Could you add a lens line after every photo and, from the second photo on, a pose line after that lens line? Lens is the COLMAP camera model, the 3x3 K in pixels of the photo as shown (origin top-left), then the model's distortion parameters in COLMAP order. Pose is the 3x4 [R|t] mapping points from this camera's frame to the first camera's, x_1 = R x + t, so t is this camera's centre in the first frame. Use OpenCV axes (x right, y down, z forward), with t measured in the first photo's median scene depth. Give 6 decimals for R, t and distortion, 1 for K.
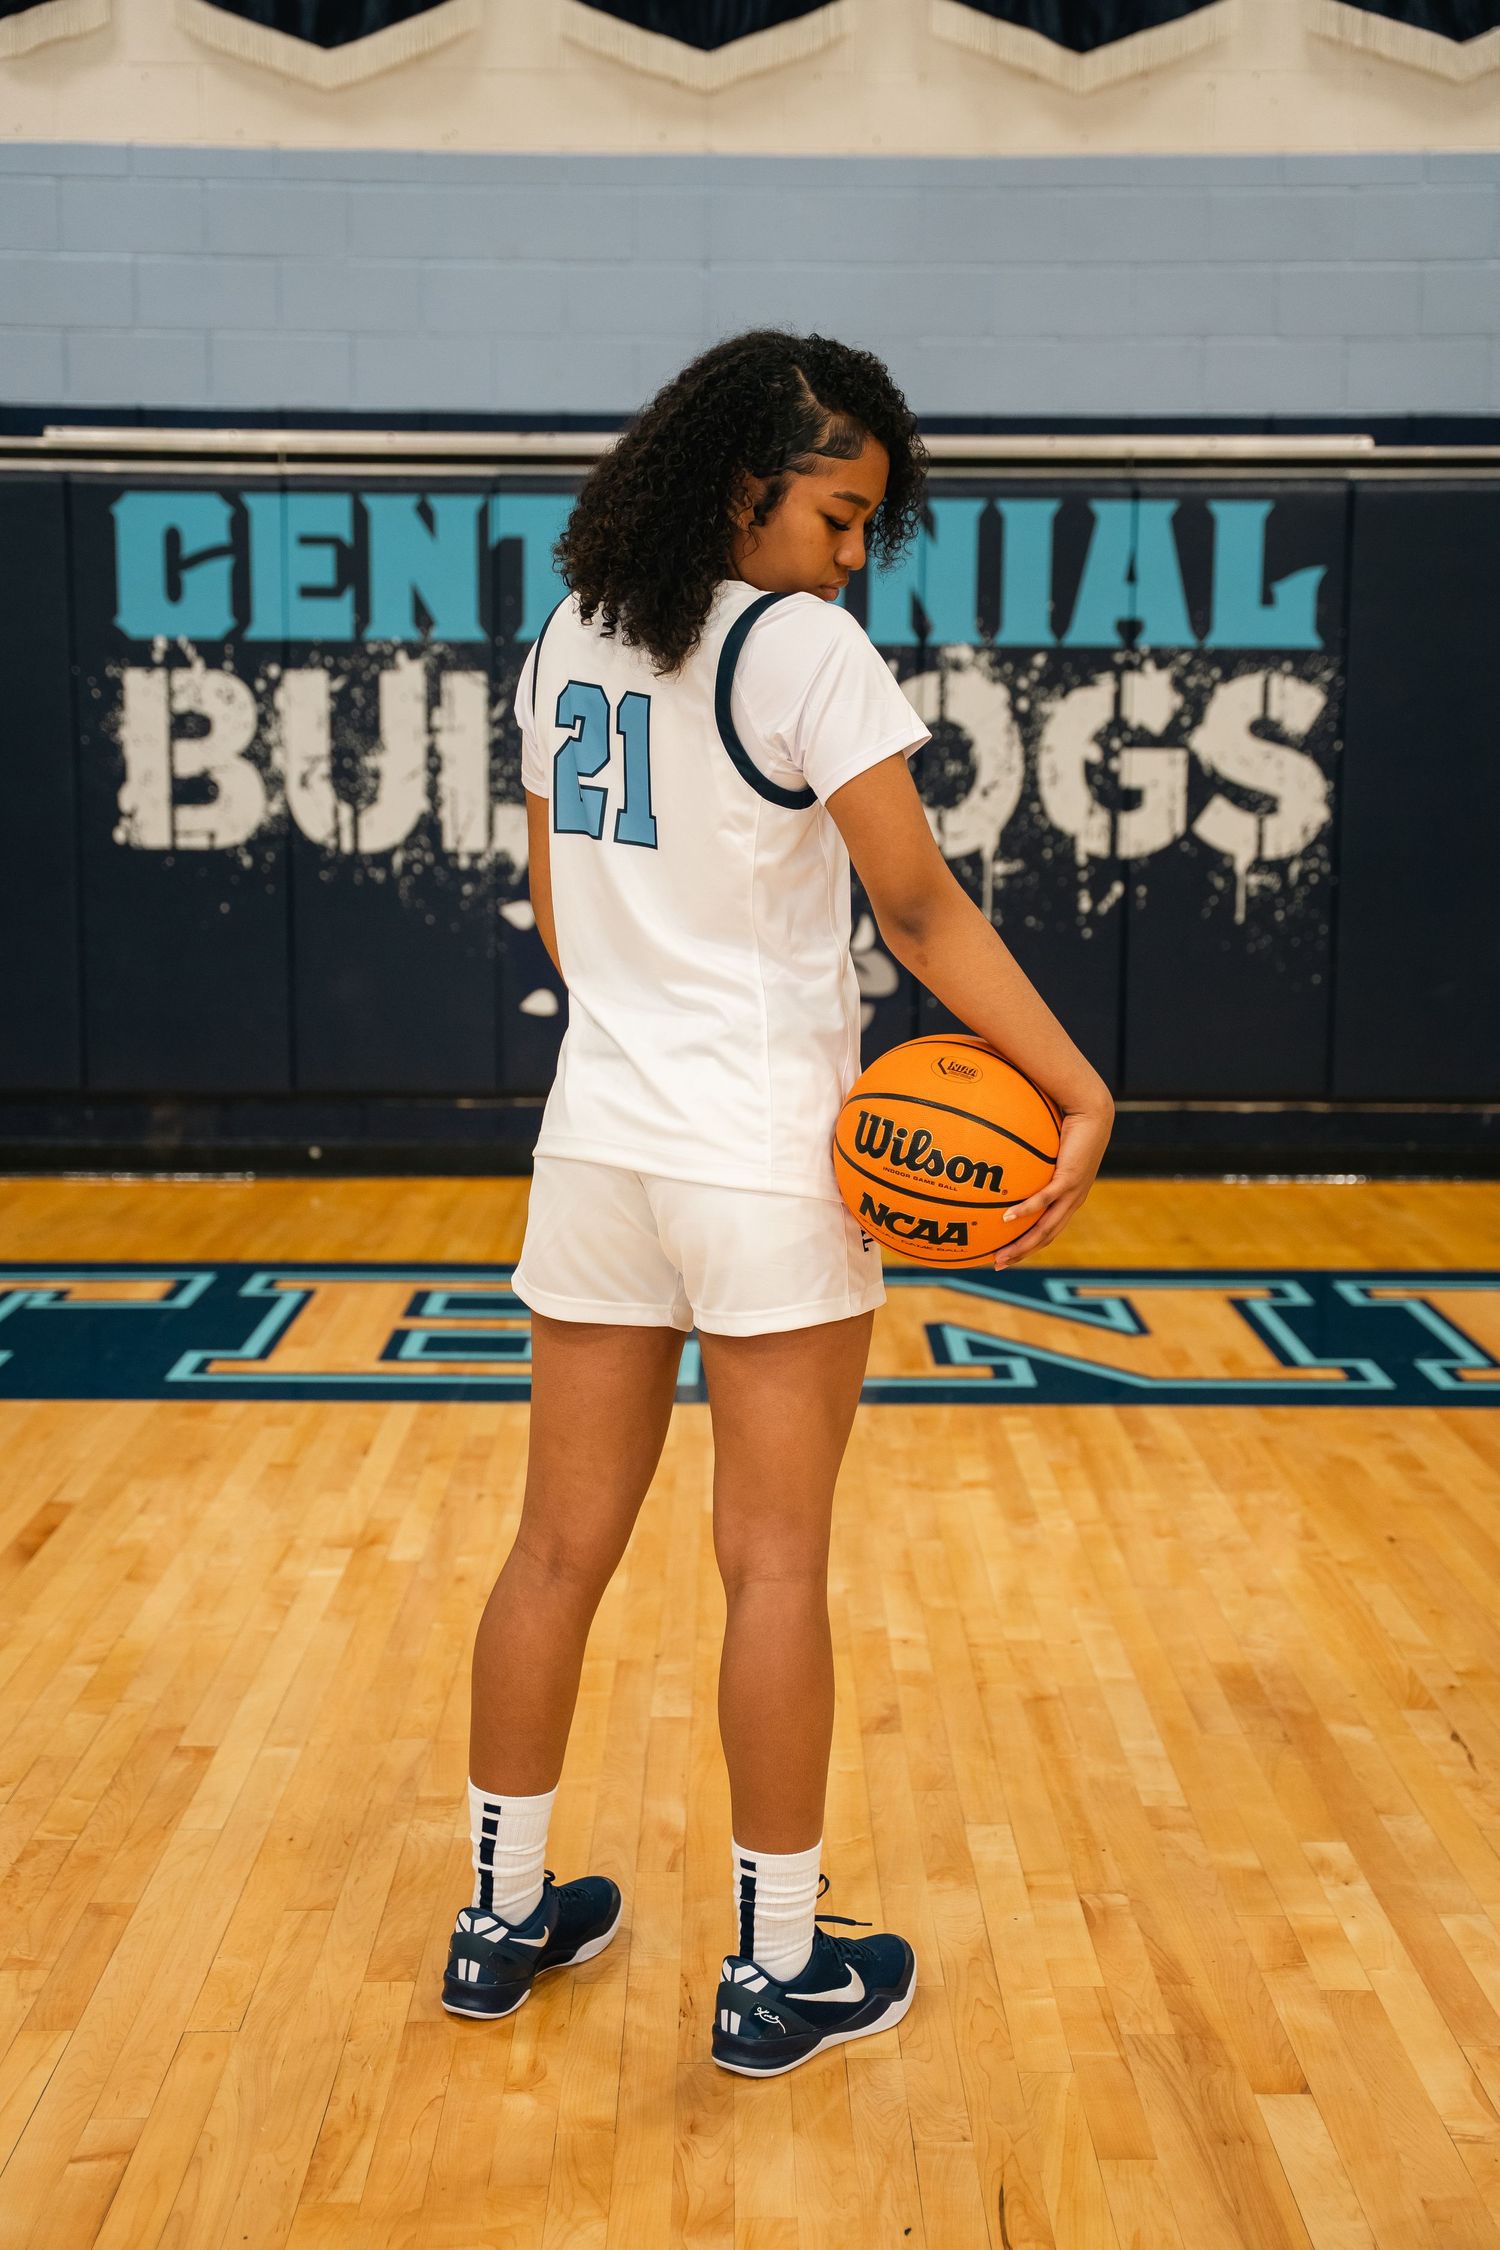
lens RADIAL K [[2976.3, 0, 747.0], [0, 2976.3, 1133.7], [0, 0, 1]] dist [0.053809, 0.273903]
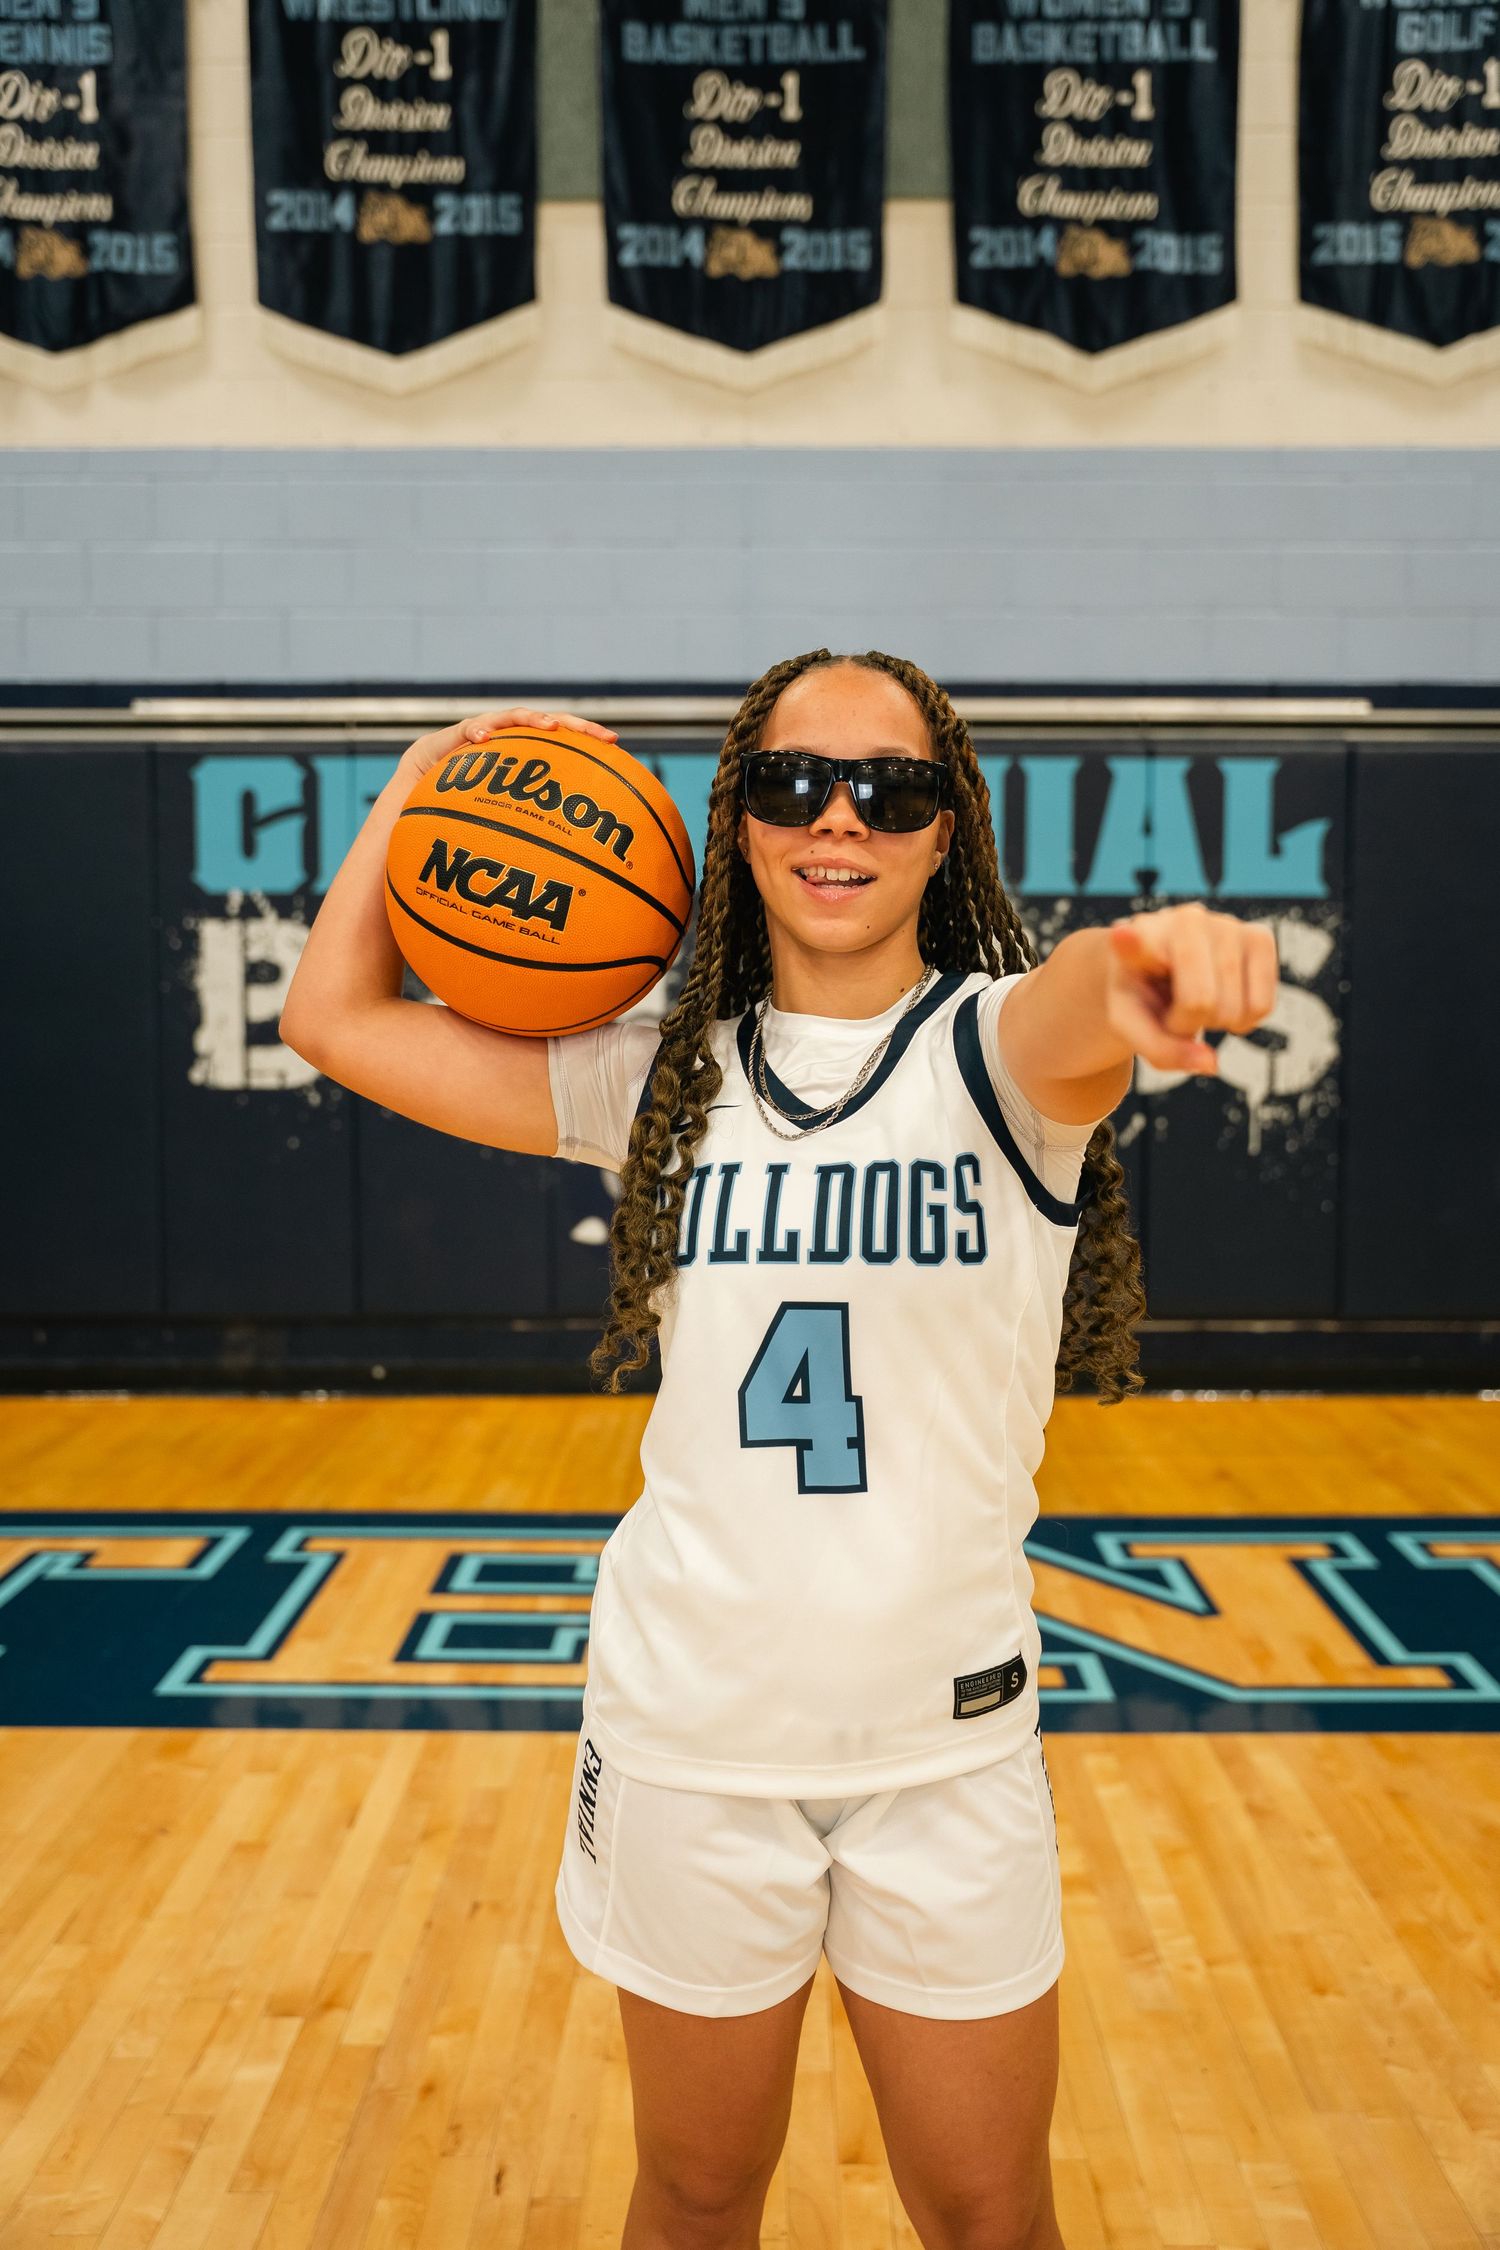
lens RADIAL K [[2201.2, 0, 758.5], [0, 2201.2, 1131.6], [0, 0, 1]] dist [-0.073999, 0.211391]
pose [[0.999945, -0.004020, -0.009636, -0.002499], [0.003447, 0.998272, -0.058662, -0.034003], [0.009855, 0.058625, 0.998231, 0.226762]]
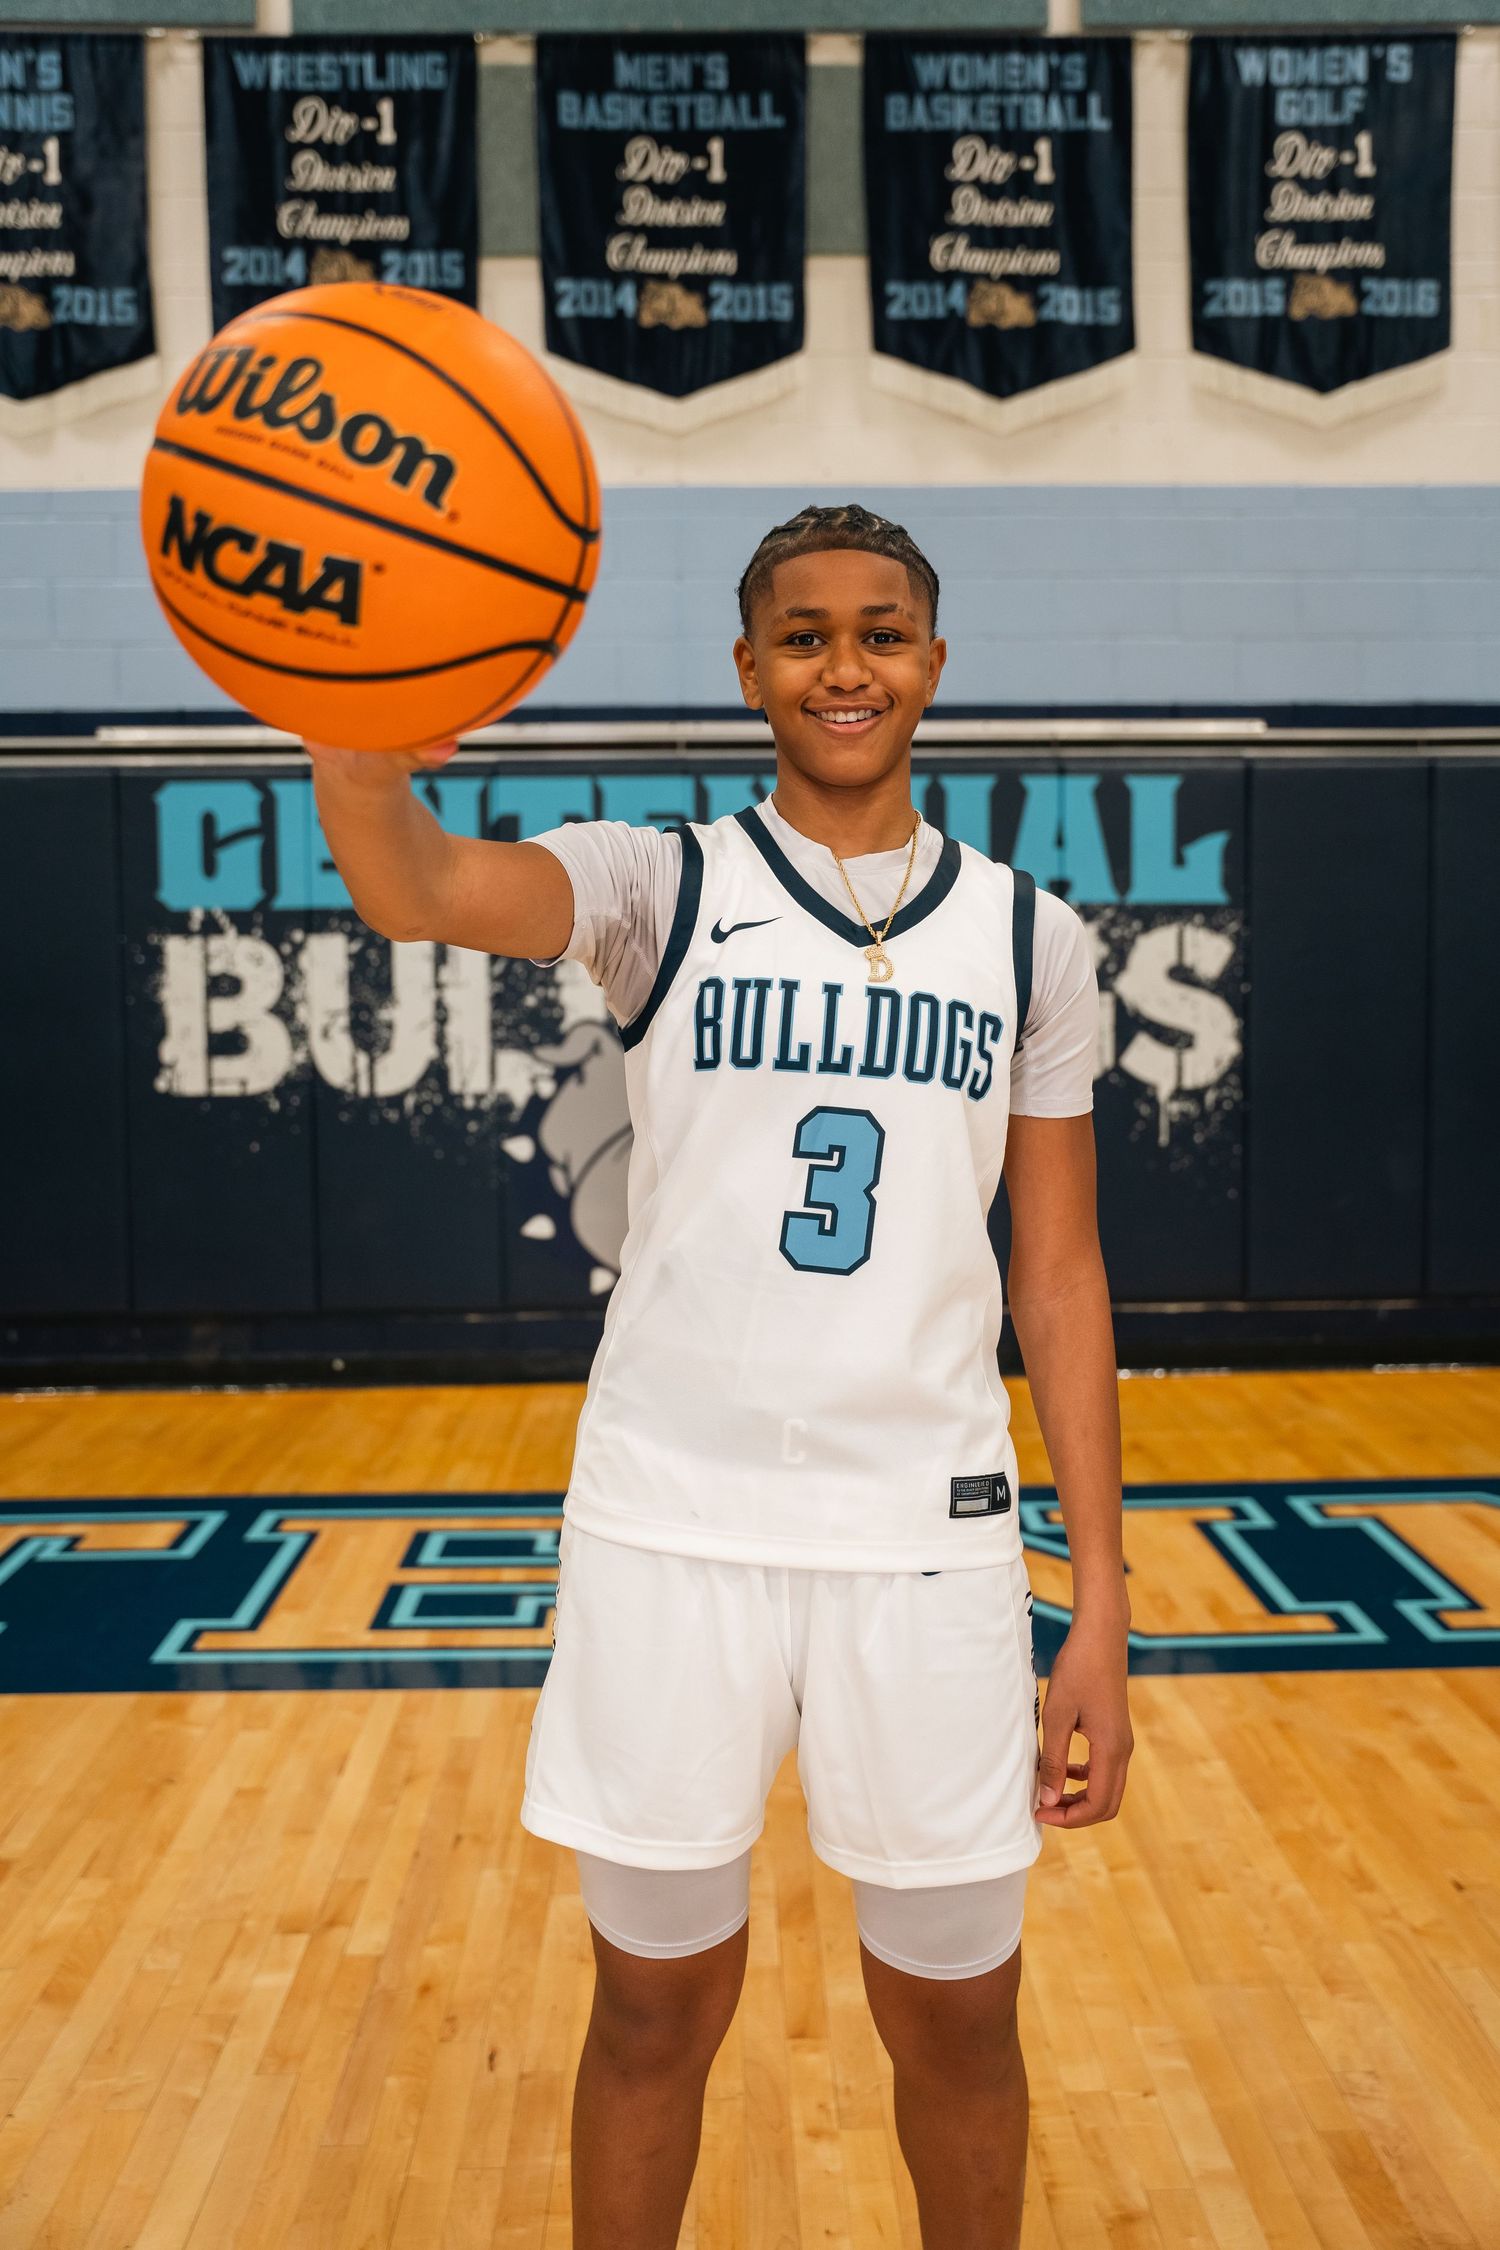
lens RADIAL K [[2192.1, 0, 768.5], [0, 2192.1, 1097.9], [0, 0, 1]] dist [-0.085126, 0.204768]
pose [[0.999539, -0.016624, 0.025412, -0.004084], [0.018351, 0.997426, -0.069316, -0.034696], [-0.024195, 0.069750, 0.997271, 0.184762]]
